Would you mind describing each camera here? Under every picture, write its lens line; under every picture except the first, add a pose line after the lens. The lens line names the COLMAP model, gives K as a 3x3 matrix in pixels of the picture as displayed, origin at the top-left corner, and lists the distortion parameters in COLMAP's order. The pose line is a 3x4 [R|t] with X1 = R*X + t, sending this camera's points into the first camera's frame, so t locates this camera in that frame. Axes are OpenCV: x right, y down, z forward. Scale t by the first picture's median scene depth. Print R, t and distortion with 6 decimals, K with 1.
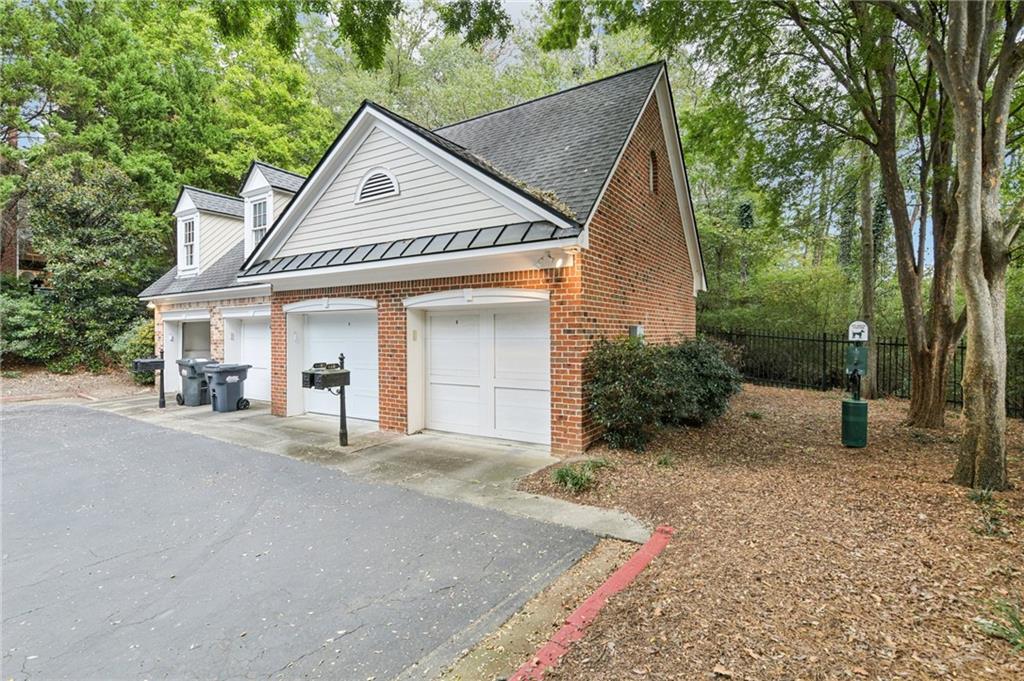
lens RADIAL K [[491.9, 0, 510.5], [0, 491.9, 337.7], [0, 0, 1]] dist [-0.000063, 0.000005]
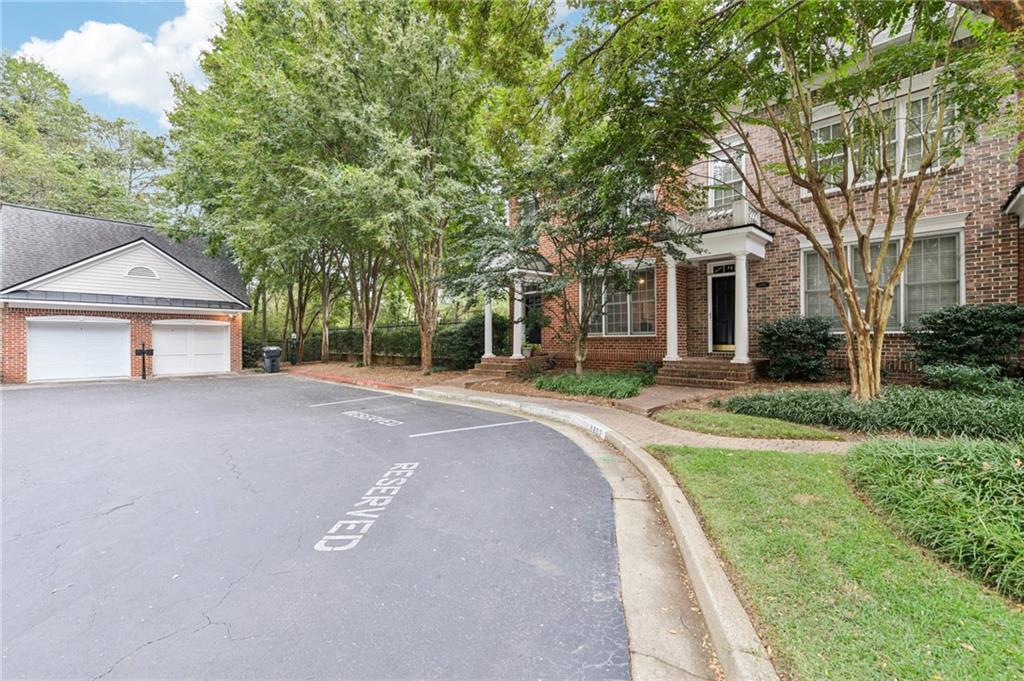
lens RADIAL K [[429.3, 0, 509.0], [0, 429.3, 335.5], [0, 0, 1]] dist [0.000365, 0.000016]
pose [[0.124095, 0.006883, 0.992246, -2.201191], [0.002876, 0.999969, -0.007296, 0.017012], [-0.992266, 0.003759, 0.124072, -1.053677]]
